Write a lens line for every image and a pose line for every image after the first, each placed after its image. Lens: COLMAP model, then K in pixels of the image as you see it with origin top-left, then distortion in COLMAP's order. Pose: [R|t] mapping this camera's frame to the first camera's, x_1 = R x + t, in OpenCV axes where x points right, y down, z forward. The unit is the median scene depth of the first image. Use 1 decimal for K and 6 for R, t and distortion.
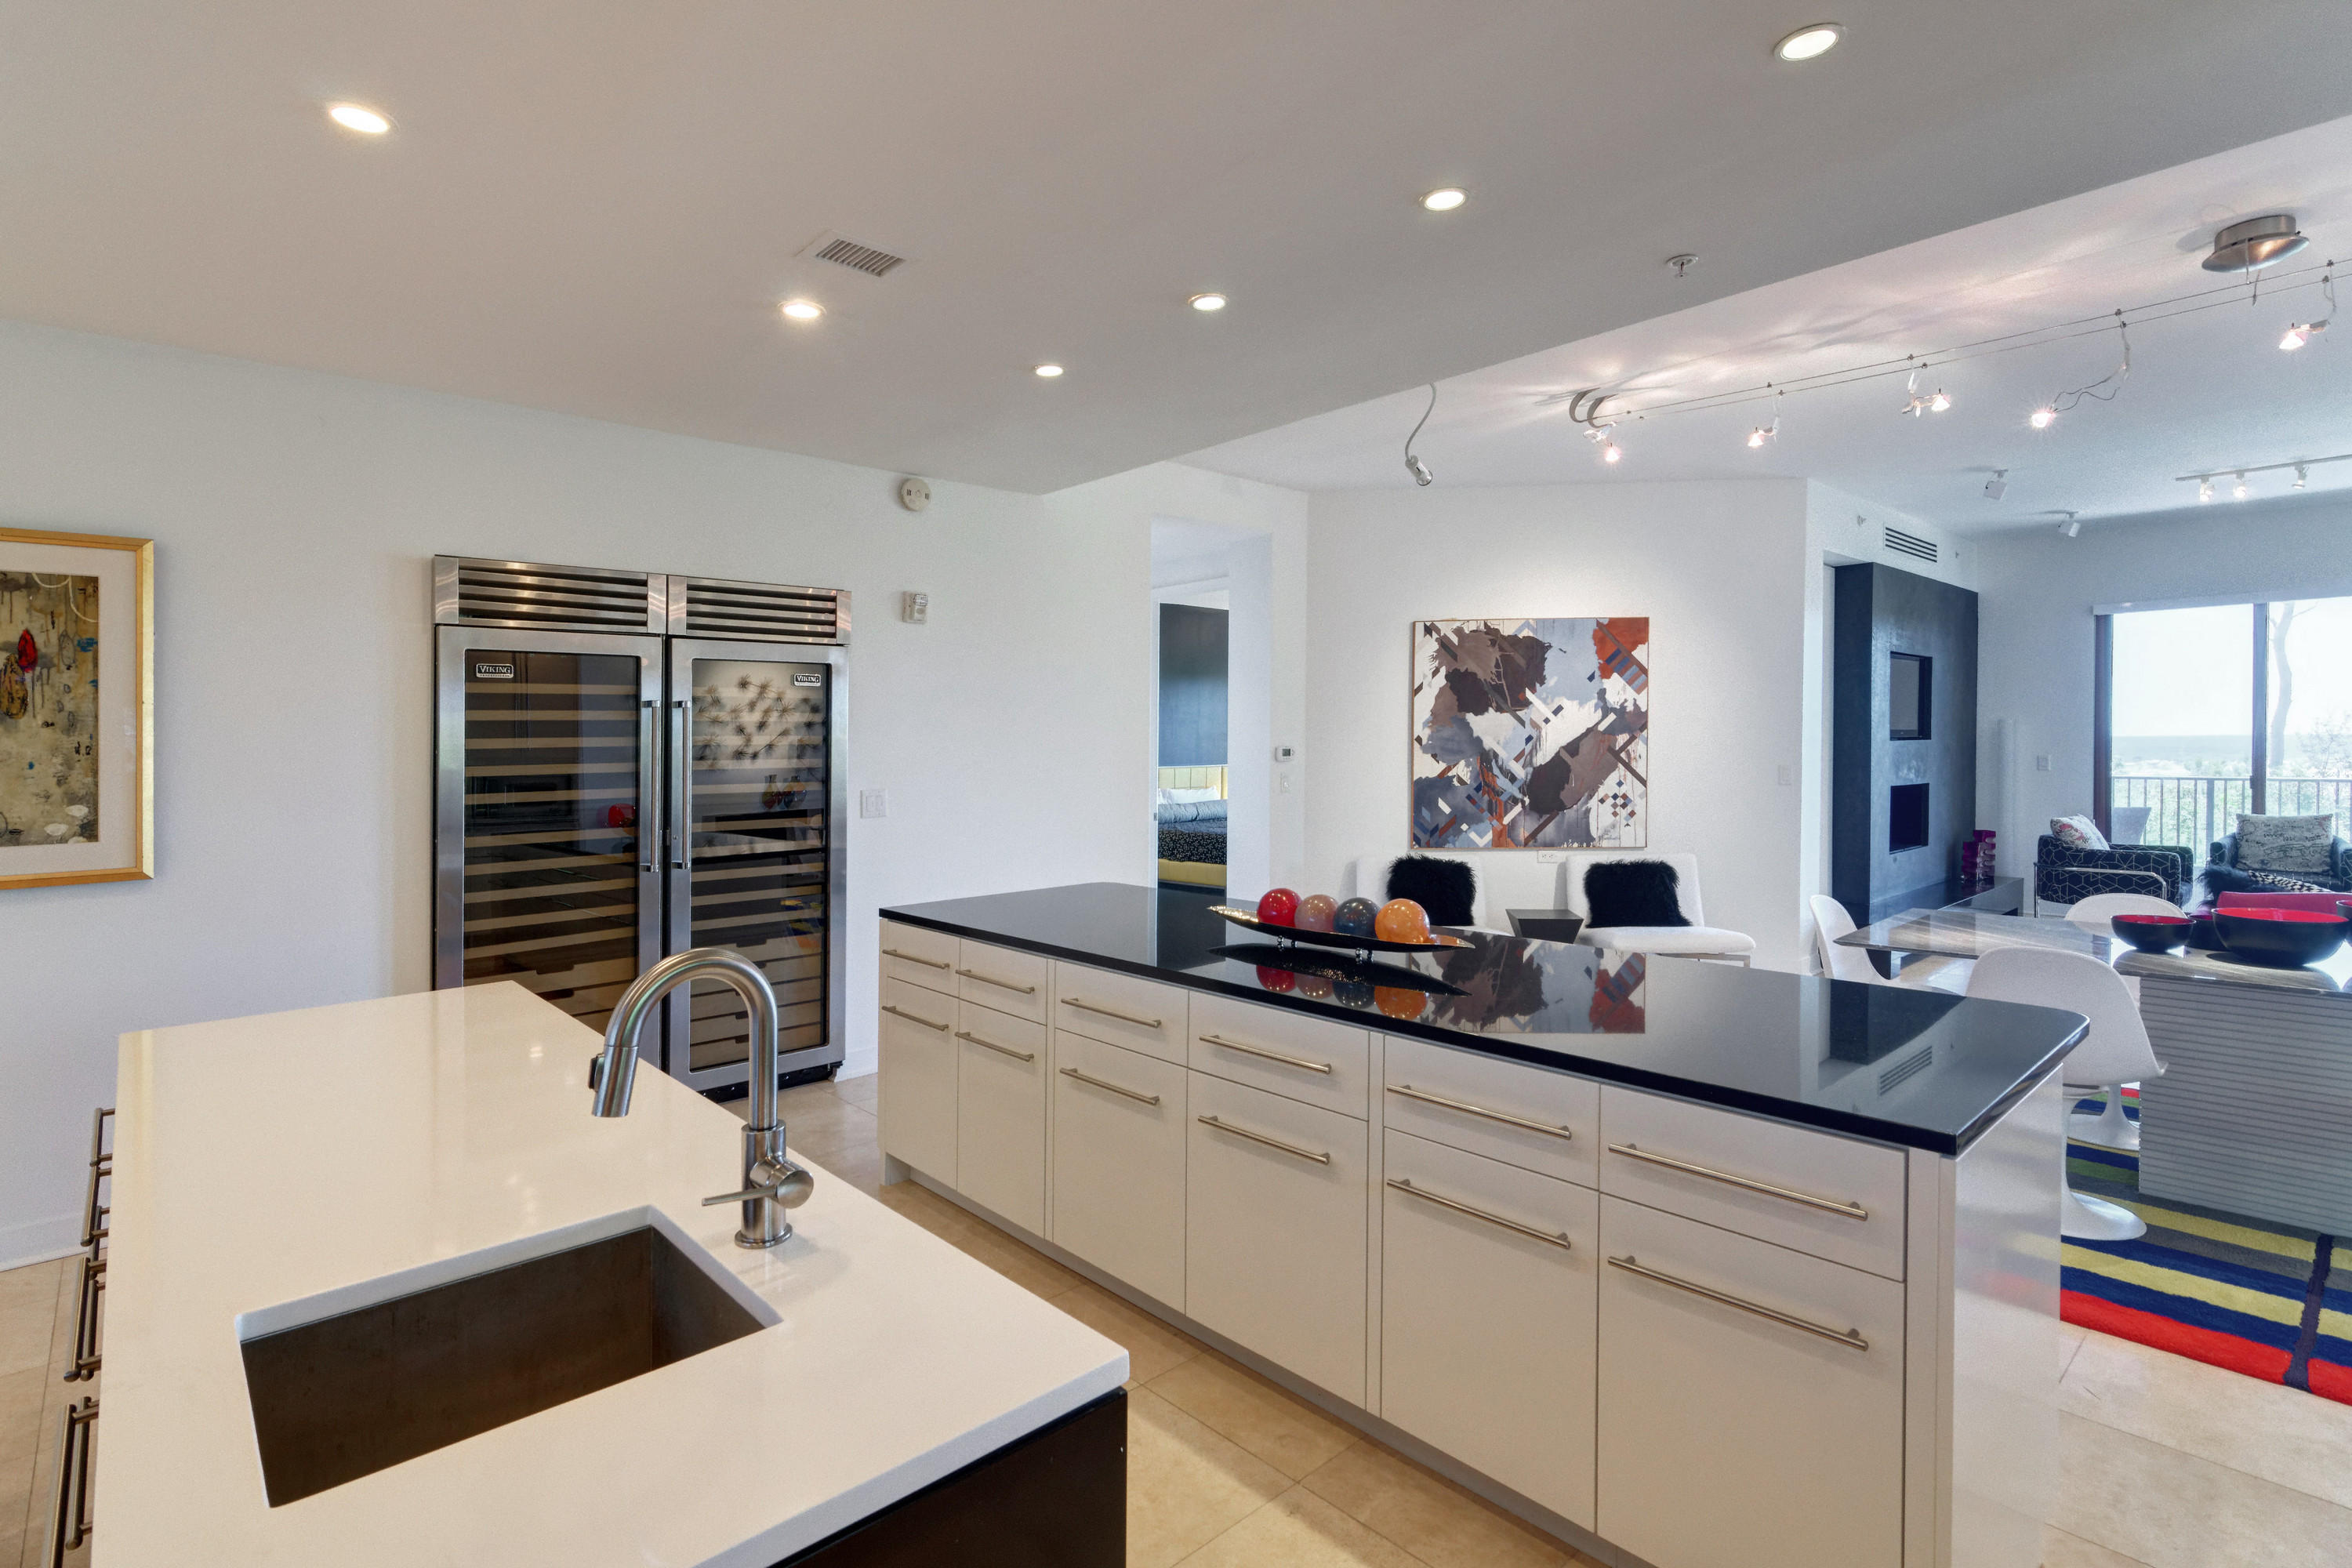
lens RADIAL K [[1127.3, 0, 1157.3], [0, 1127.3, 766.0], [0, 0, 1]] dist [0.004224, 0.000994]
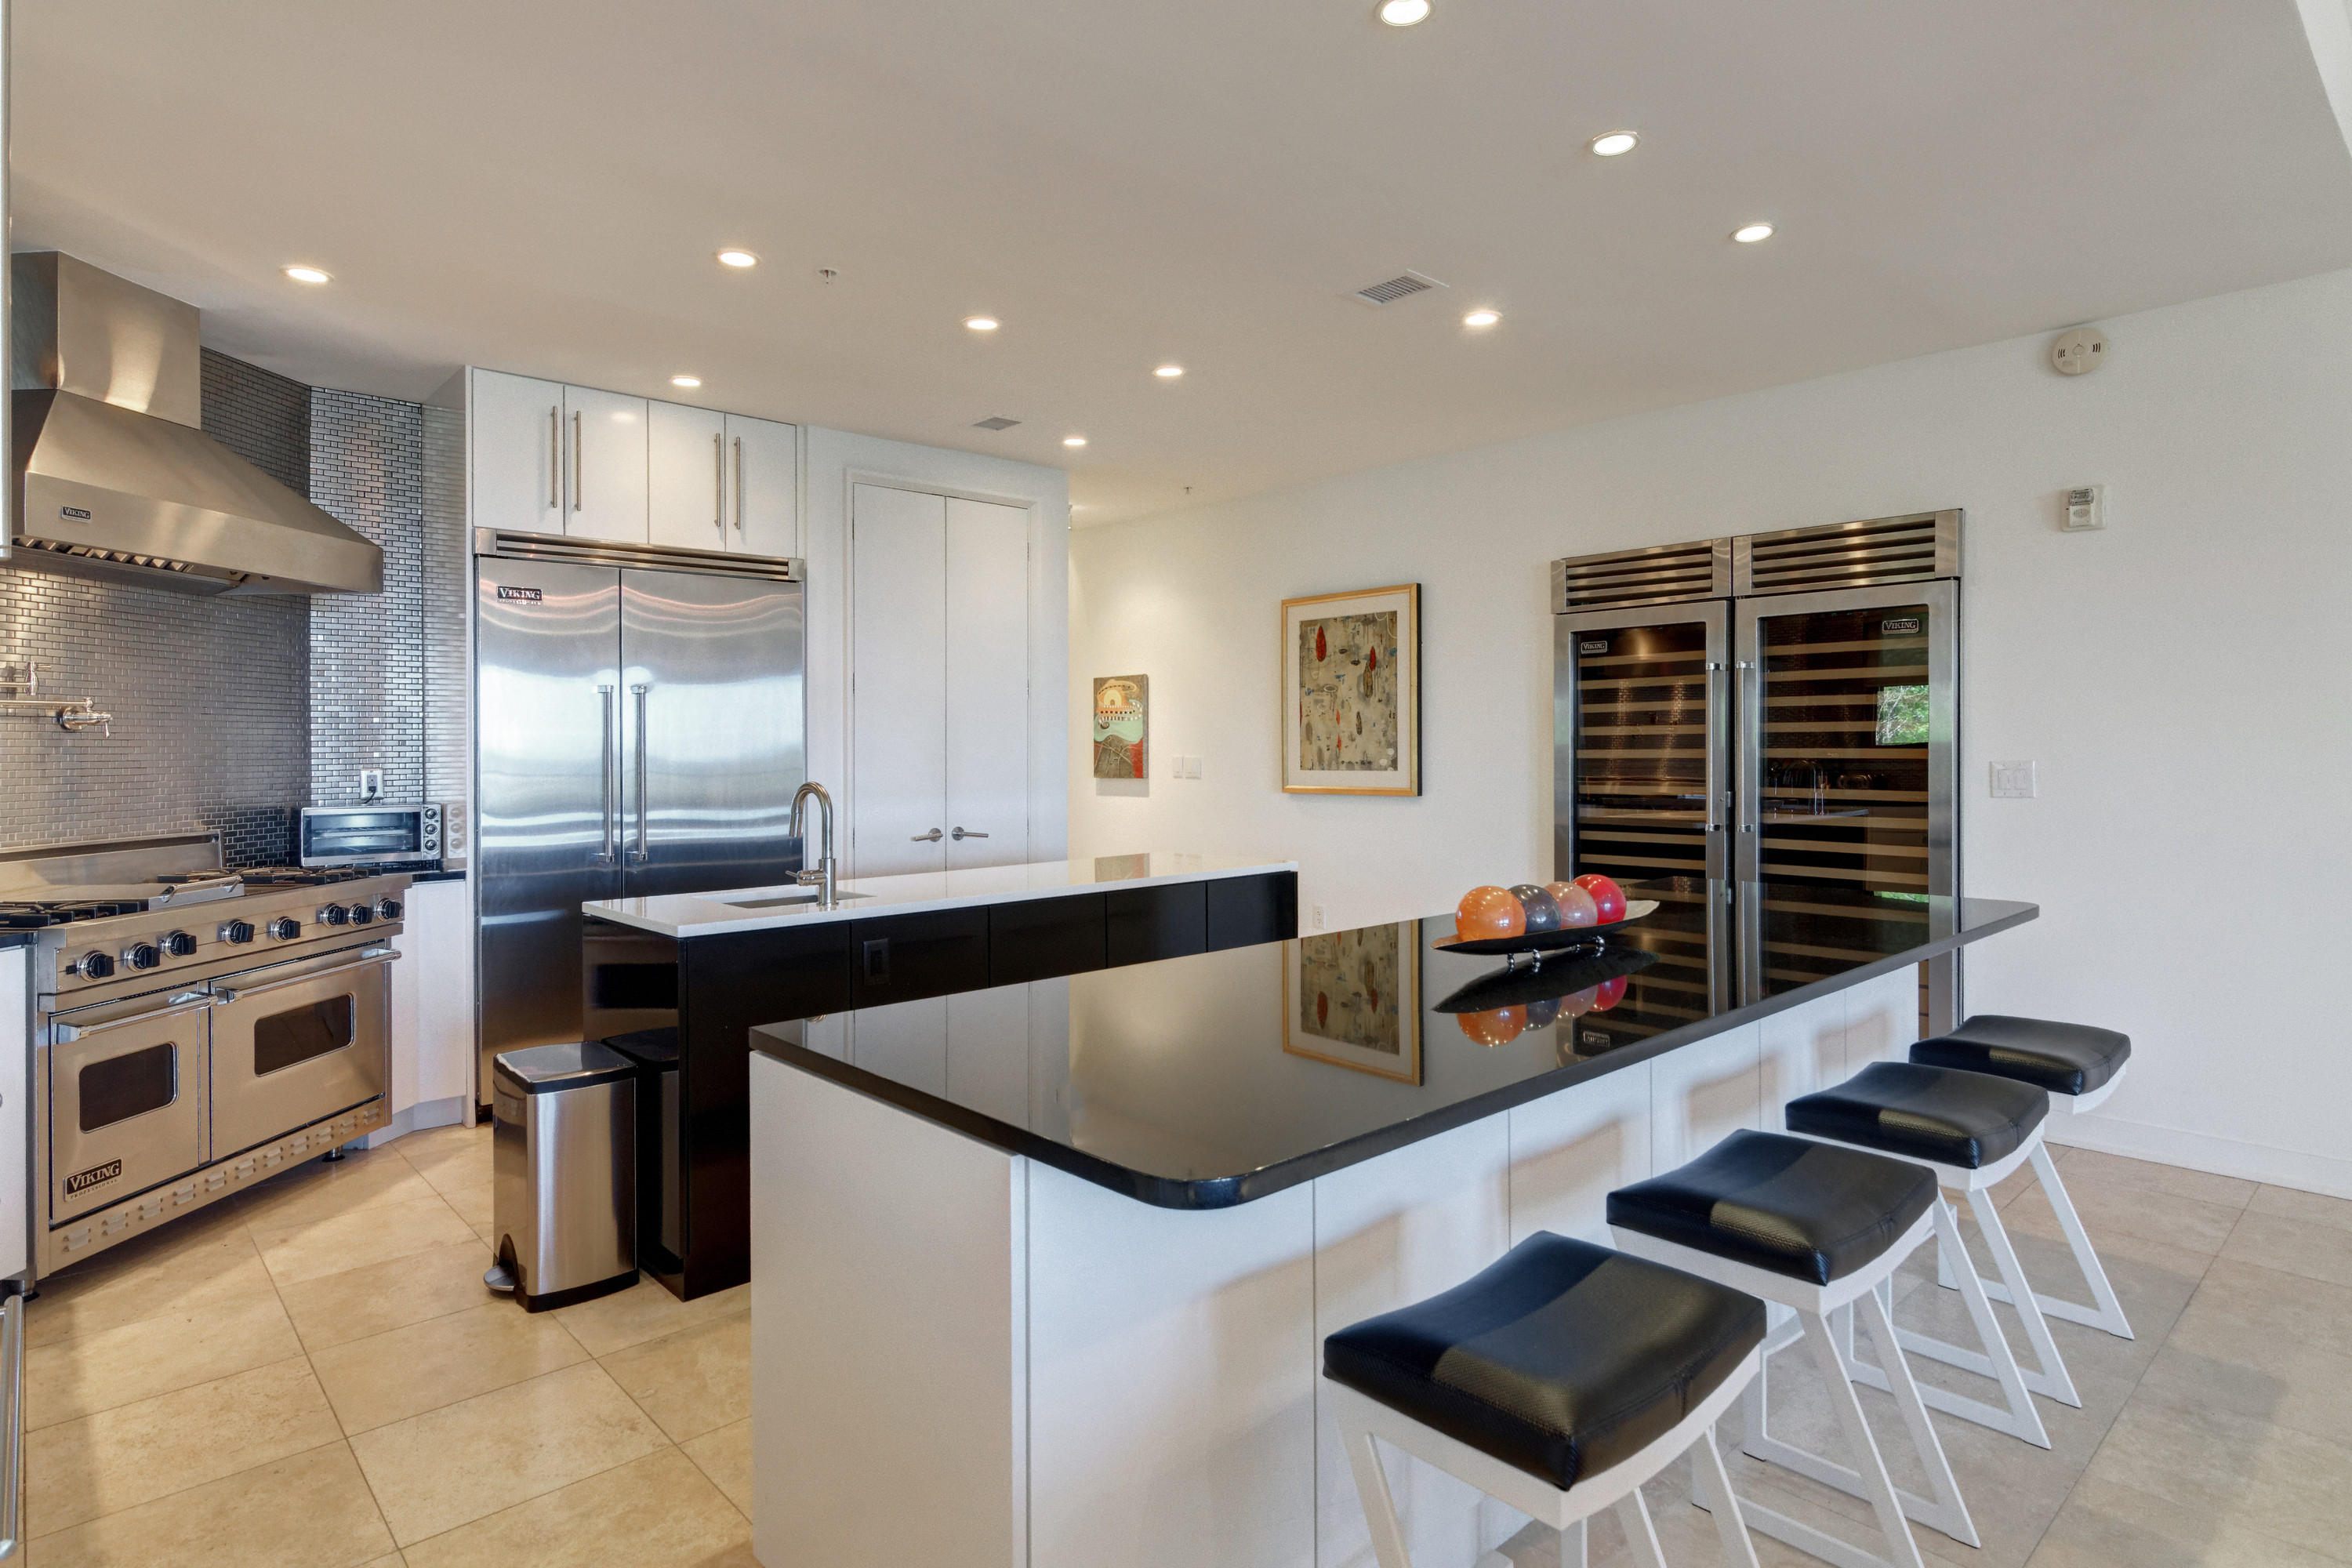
lens RADIAL K [[1239.5, 0, 1162.1], [0, 1239.5, 764.2], [0, 0, 1]] dist [-0.003957, -0.001448]
pose [[0.006791, 0.025851, -0.999643, 0.666750], [-0.016569, 0.999531, 0.025736, 0.012366], [0.999840, 0.016388, 0.007217, 0.489792]]
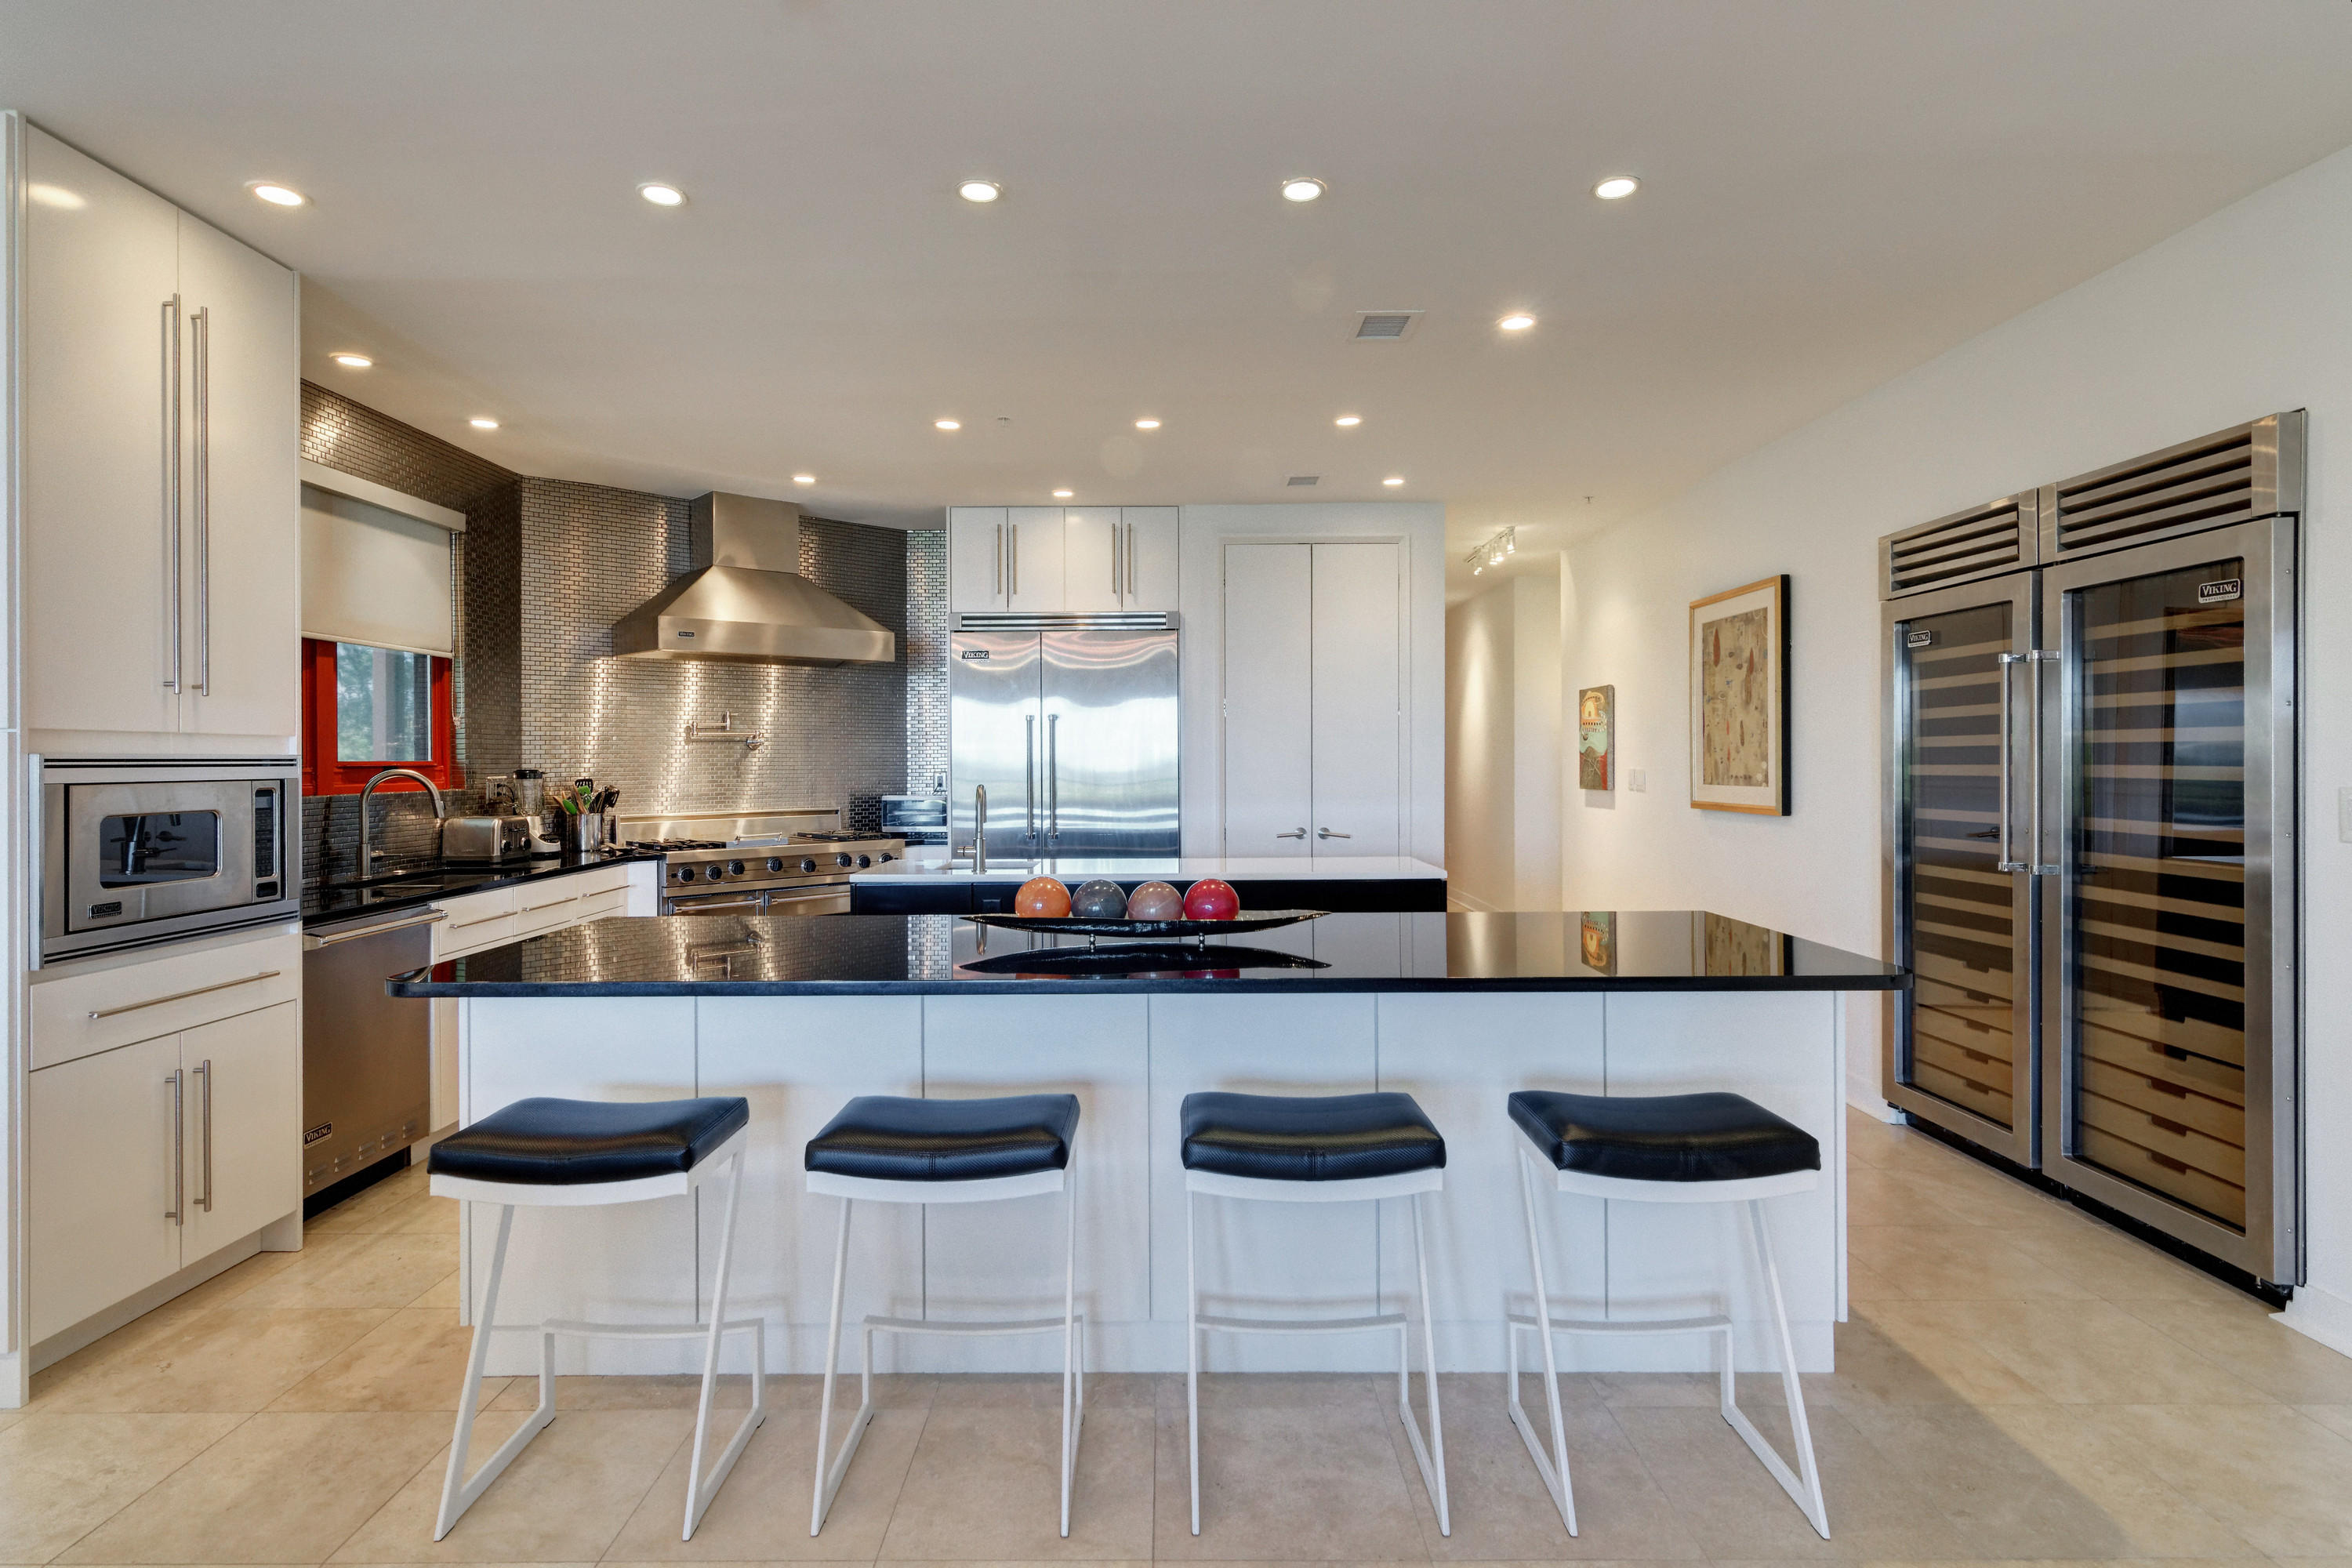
lens RADIAL K [[1190.4, 0, 1165.3], [0, 1190.4, 772.2], [0, 0, 1]] dist [0.005453, -0.000677]
pose [[-0.667871, 0.022028, -0.743951, 0.570246], [-0.004729, 0.999416, 0.033837, -0.000546], [0.744262, 0.026117, -0.667377, 1.106410]]
